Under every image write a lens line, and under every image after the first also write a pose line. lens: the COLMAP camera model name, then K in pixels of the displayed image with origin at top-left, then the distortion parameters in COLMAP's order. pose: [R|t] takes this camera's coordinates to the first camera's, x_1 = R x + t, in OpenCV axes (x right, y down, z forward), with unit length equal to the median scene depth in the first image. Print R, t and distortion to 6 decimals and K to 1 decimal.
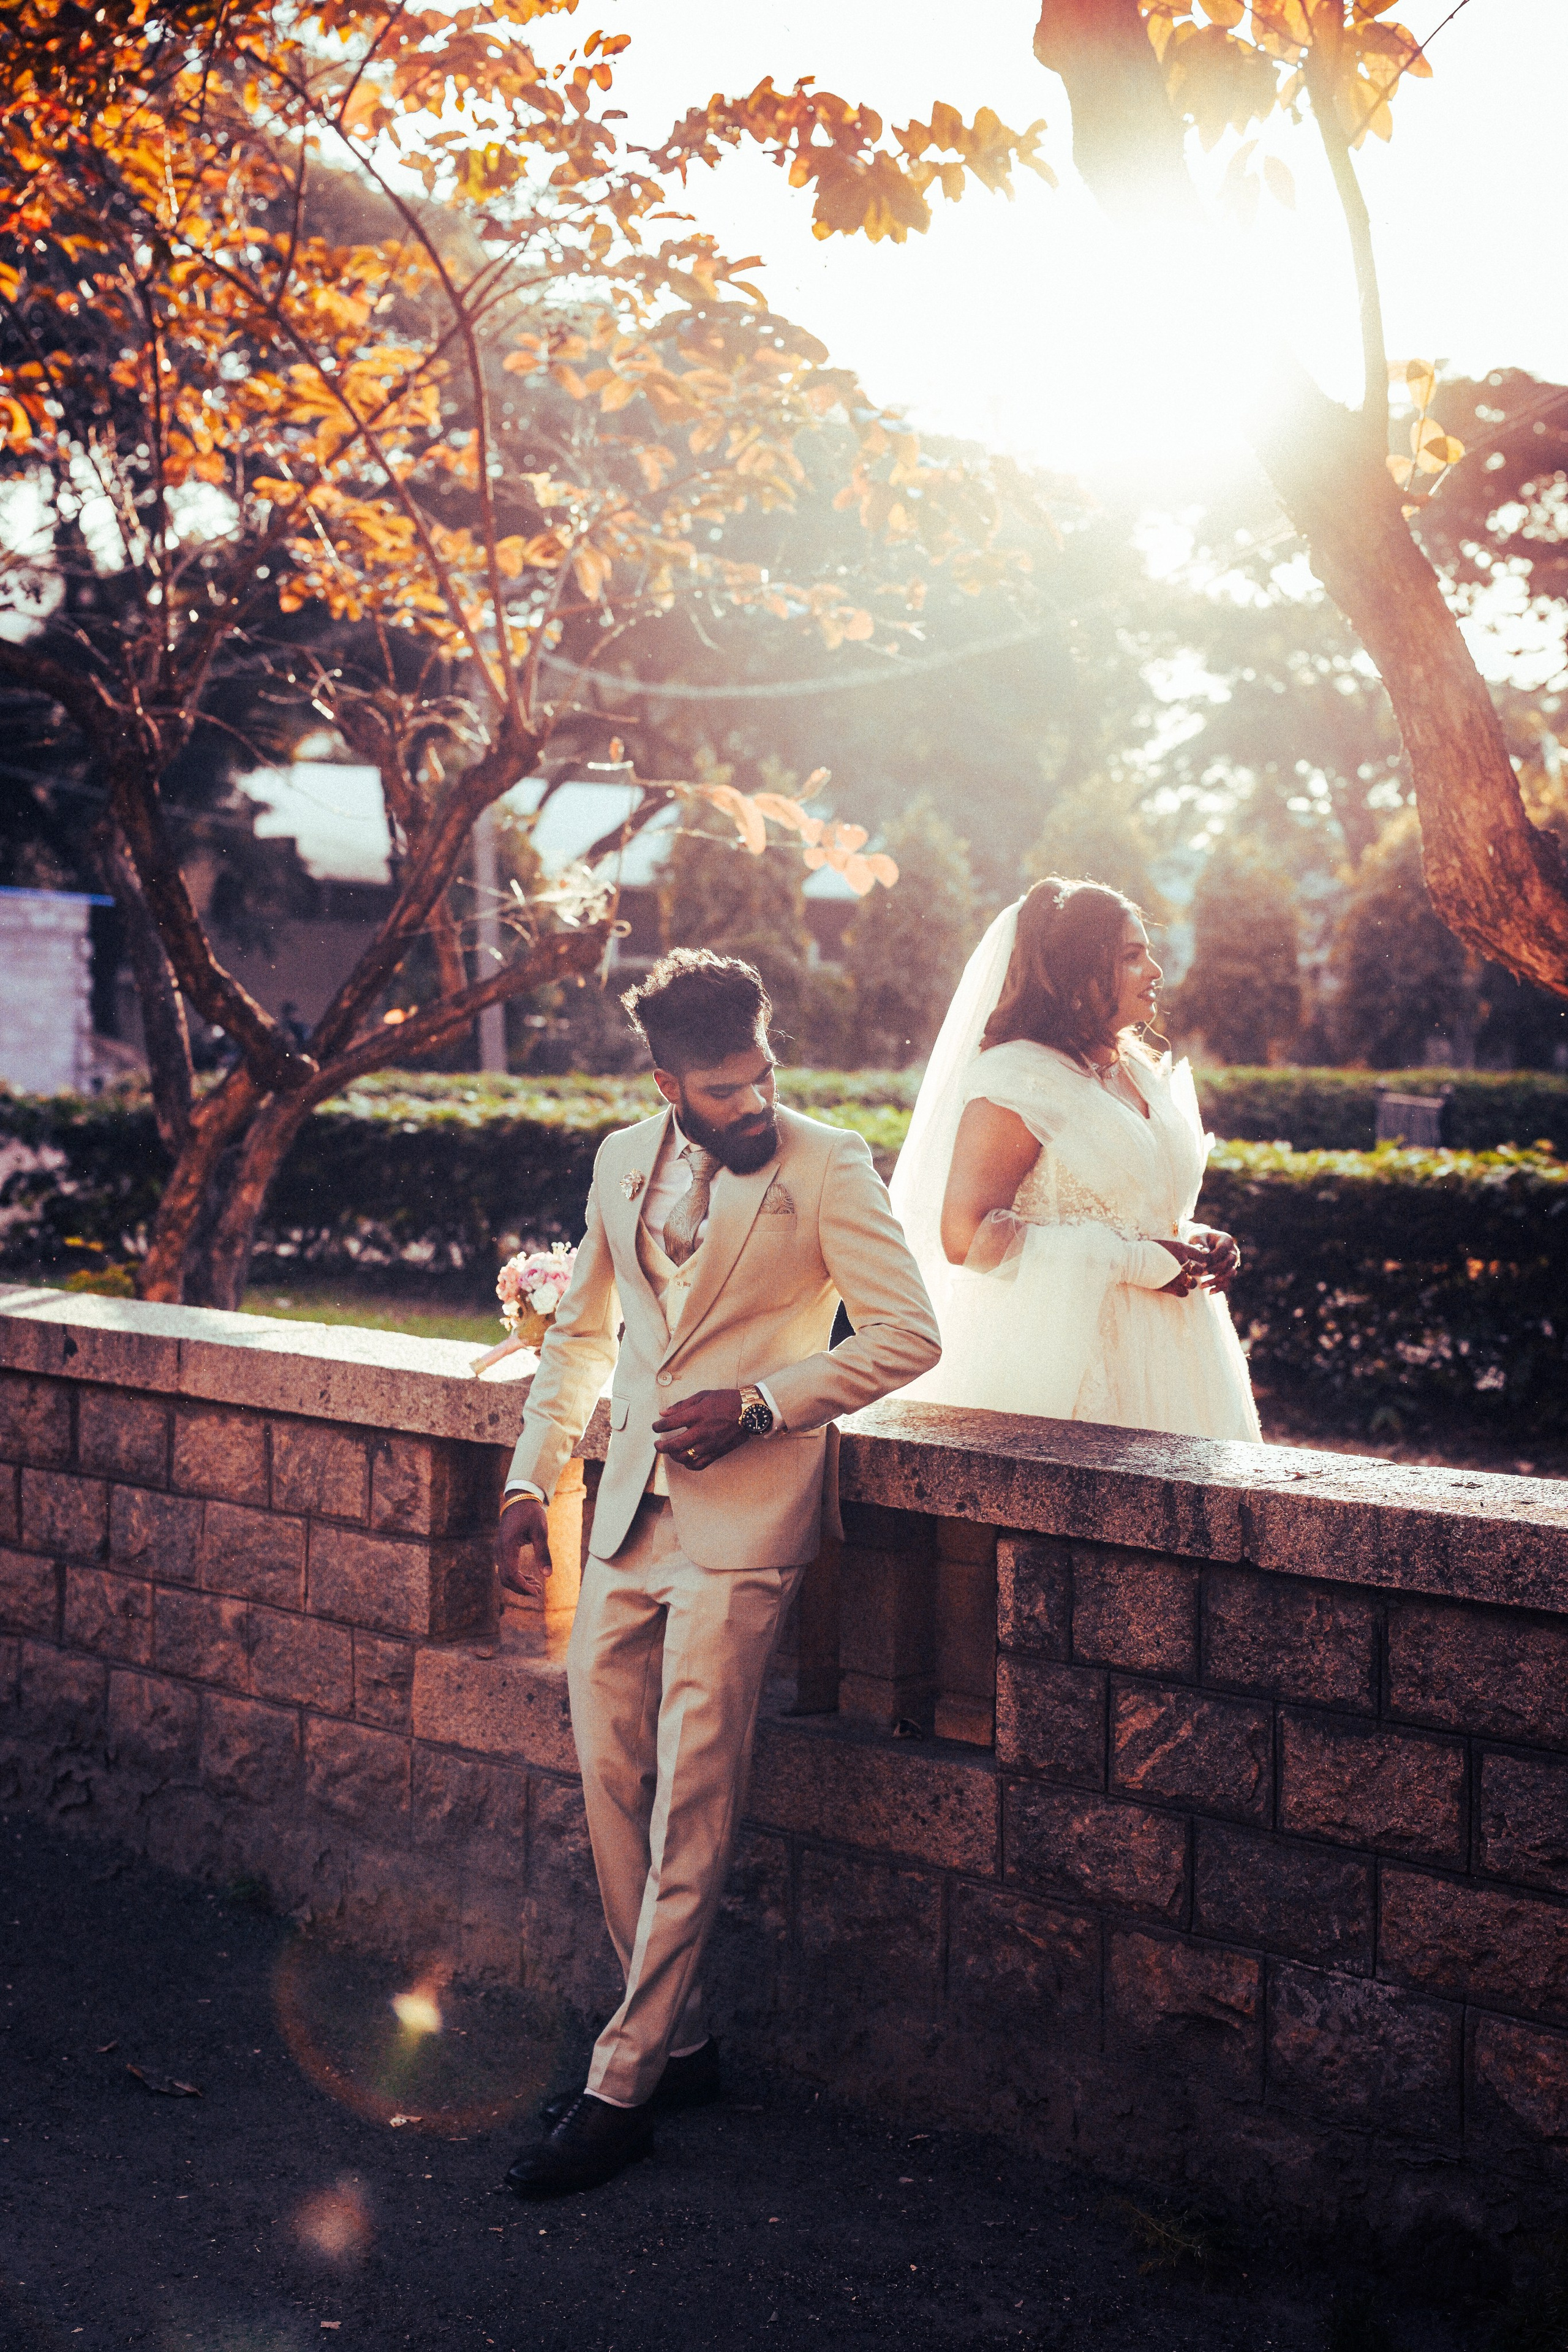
lens RADIAL K [[3531.8, 0, 774.2], [0, 3531.8, 1170.4], [0, 0, 1]] dist [0.085537, -0.075951]
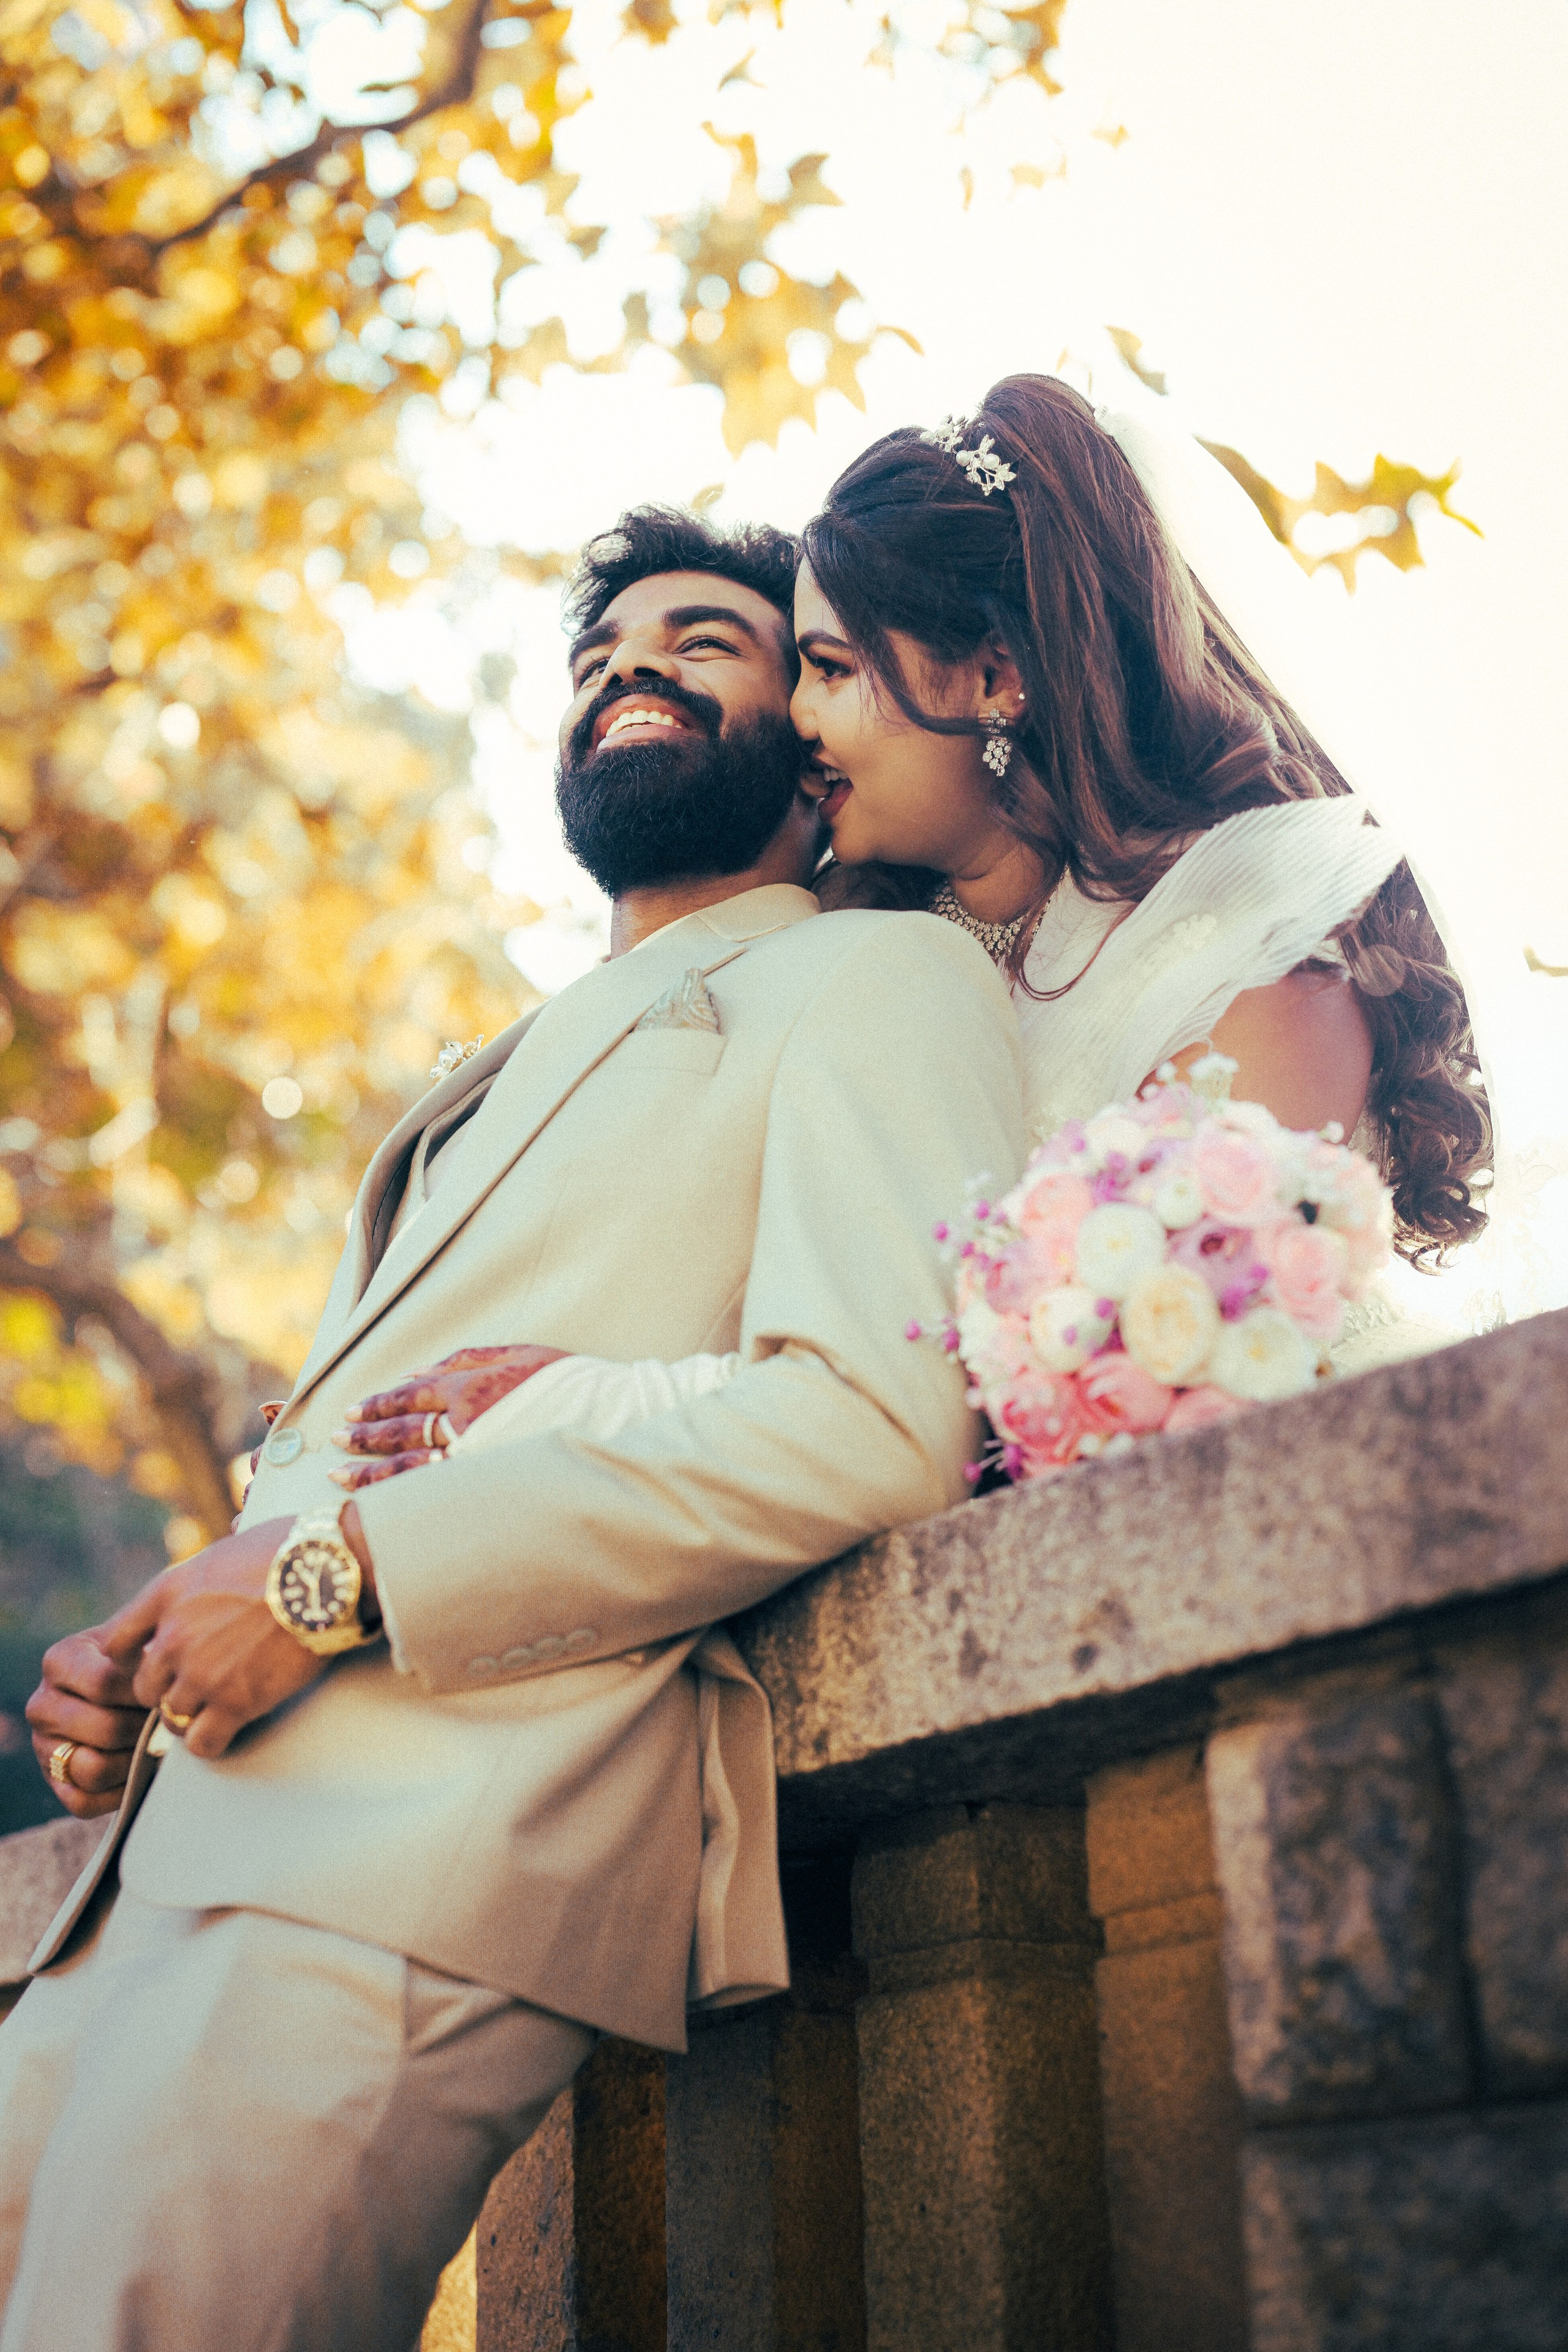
lens RADIAL K [[3533.5, 0, 792.0], [0, 3533.5, 1182.0], [0, 0, 1]] dist [0.038552, 0.152359]
pose [[0.981789, -0.102019, -0.160259, 0.081674], [0.039592, 0.934930, -0.352616, 0.164494], [0.185804, 0.339850, 0.921943, 0.710512]]
